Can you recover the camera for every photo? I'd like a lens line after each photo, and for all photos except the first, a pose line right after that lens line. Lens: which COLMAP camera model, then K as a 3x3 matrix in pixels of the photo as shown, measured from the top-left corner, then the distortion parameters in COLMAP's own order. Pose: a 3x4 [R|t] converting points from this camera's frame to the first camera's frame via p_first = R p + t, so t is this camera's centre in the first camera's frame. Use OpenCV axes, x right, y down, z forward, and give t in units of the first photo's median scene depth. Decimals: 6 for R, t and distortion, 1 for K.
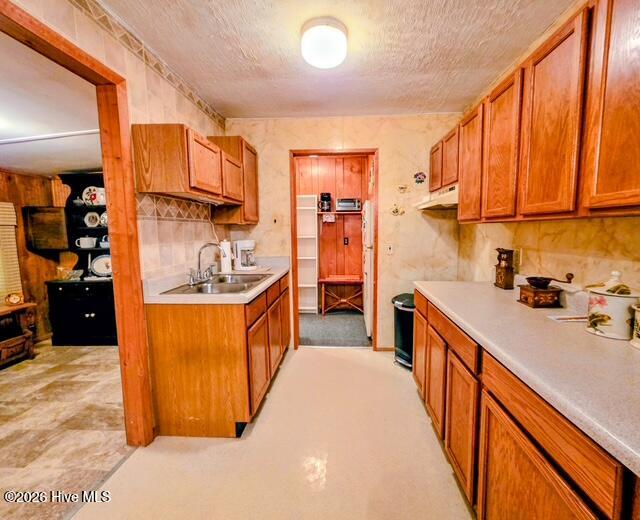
lens RADIAL K [[289.9, 0, 324.0], [0, 289.9, 263.1], [0, 0, 1]] dist [0.002203, -0.000057]
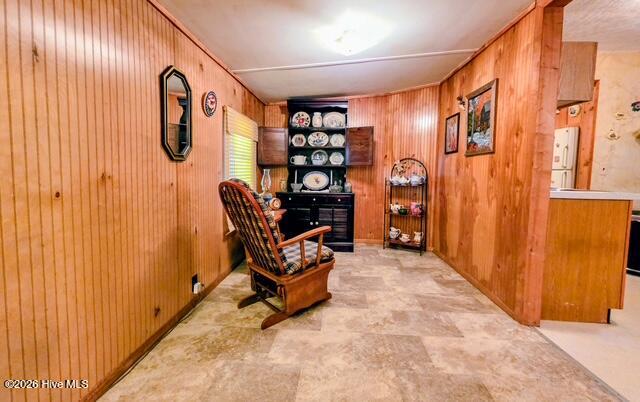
lens RADIAL K [[265.6, 0, 315.3], [0, 265.6, 189.9], [0, 0, 1]] dist [-0.000355, 0.000007]
pose [[0.999402, 0.027784, -0.020596, -0.855518], [-0.028635, 0.998695, -0.042291, 0.102941], [0.019395, 0.042855, 0.998893, -0.032480]]
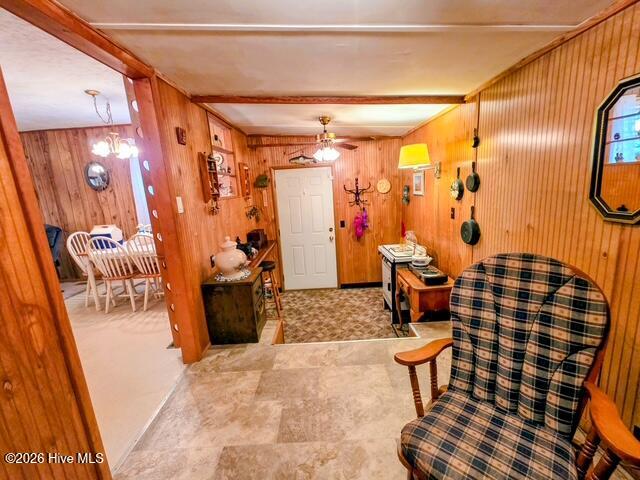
lens RADIAL K [[260.3, 0, 316.5], [0, 260.3, 236.4], [0, 0, 1]] dist [0.001013, -0.000148]
pose [[-0.996013, 0.084003, -0.030017, -0.729244], [0.071730, 0.954234, 0.290330, -0.093924], [0.053032, 0.287020, -0.956456, 0.864138]]
